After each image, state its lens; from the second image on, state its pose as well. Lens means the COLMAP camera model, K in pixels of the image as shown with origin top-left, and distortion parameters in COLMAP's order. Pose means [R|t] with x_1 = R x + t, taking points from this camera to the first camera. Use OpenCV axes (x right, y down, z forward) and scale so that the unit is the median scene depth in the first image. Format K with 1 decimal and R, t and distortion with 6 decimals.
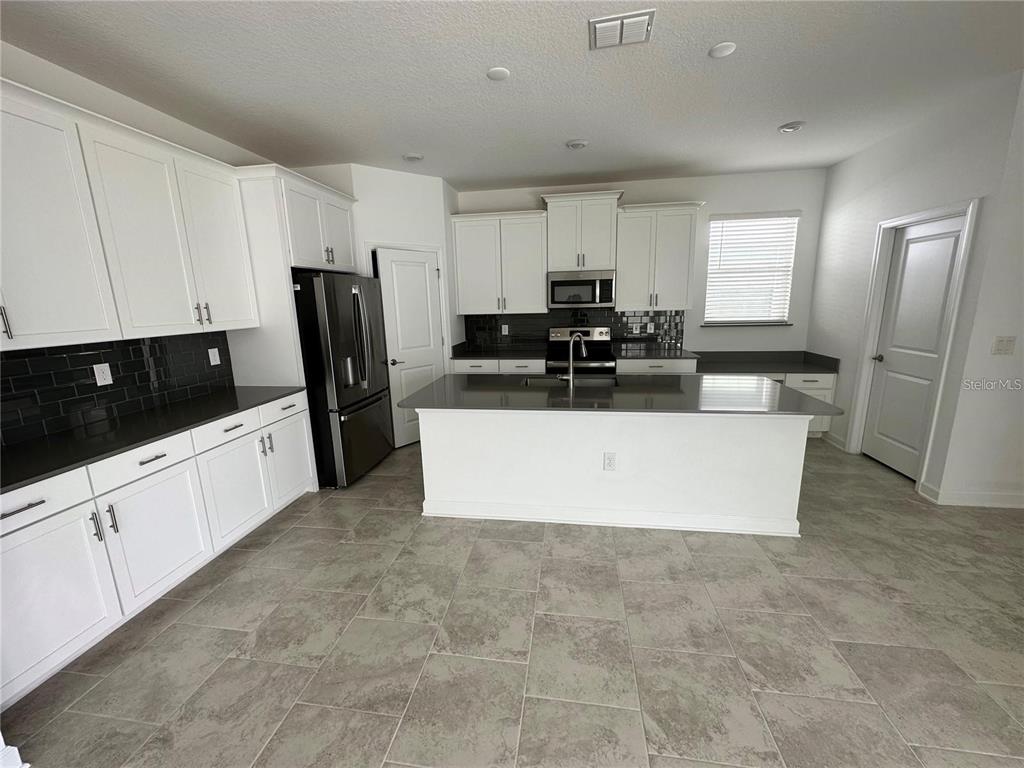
lens RADIAL K [[404.8, 0, 512.0], [0, 404.8, 384.0], [0, 0, 1]] dist [-0.000070, -0.000051]
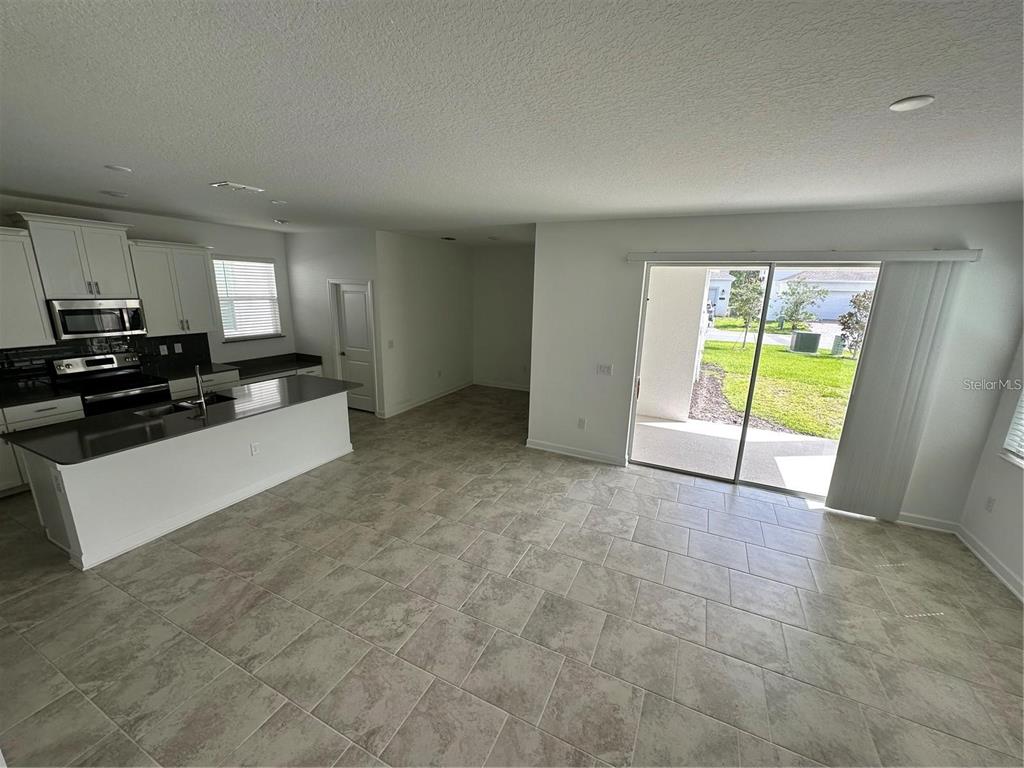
lens RADIAL K [[404.8, 0, 512.0], [0, 404.8, 384.0], [0, 0, 1]] dist [-0.000070, -0.000051]
pose [[0.288326, -0.190925, 0.938305, -0.826523], [0.164199, 0.975263, 0.147989, -0.101581], [-0.943349, 0.111400, 0.312543, -0.370817]]
